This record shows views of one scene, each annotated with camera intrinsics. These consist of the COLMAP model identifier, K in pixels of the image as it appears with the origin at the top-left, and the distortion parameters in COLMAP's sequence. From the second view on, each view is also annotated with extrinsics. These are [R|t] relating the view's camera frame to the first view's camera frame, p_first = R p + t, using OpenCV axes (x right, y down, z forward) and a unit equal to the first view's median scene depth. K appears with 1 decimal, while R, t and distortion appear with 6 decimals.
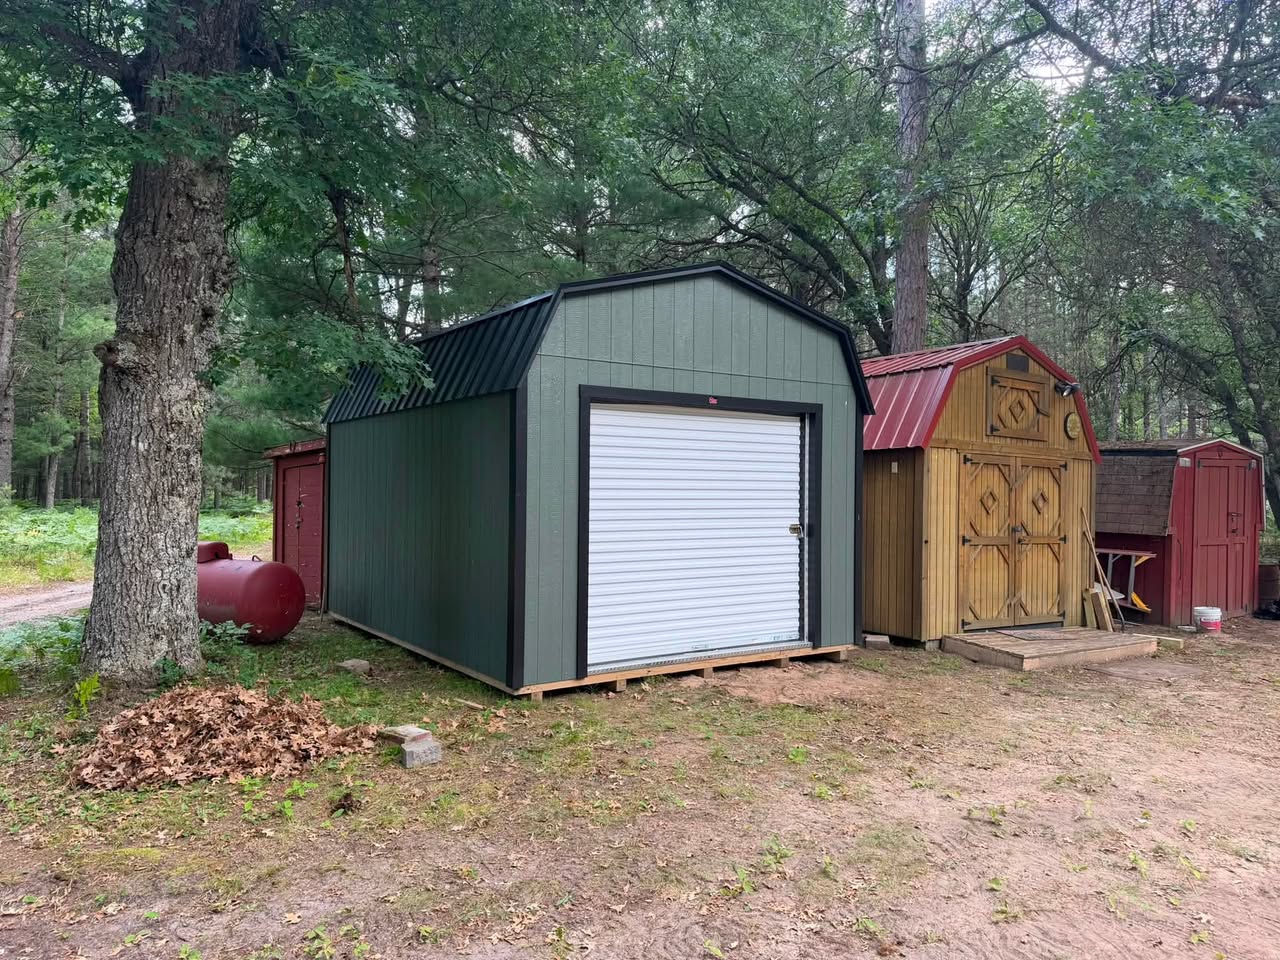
lens RADIAL K [[897.0, 0, 640.0], [0, 897.0, 480.0], [0, 0, 1]] dist [0.067007, -0.120012]
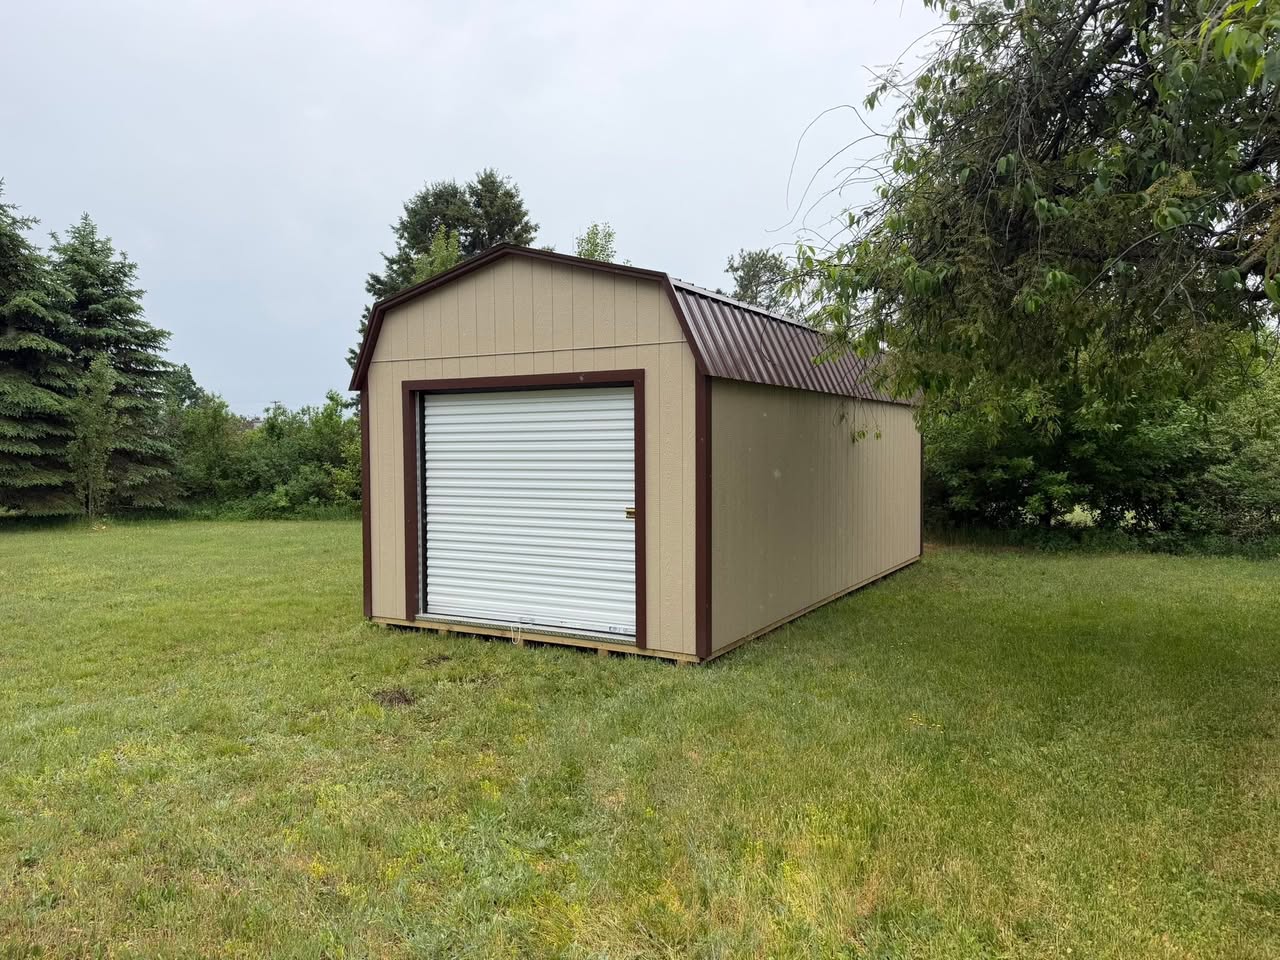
lens RADIAL K [[897.0, 0, 640.0], [0, 897.0, 480.0], [0, 0, 1]] dist [0.067007, -0.120012]
pose [[0.447339, 0.019645, -0.894149, 1.037176], [0.013601, 0.999494, 0.028764, -0.003159], [0.894261, -0.025029, 0.446845, 0.647326]]
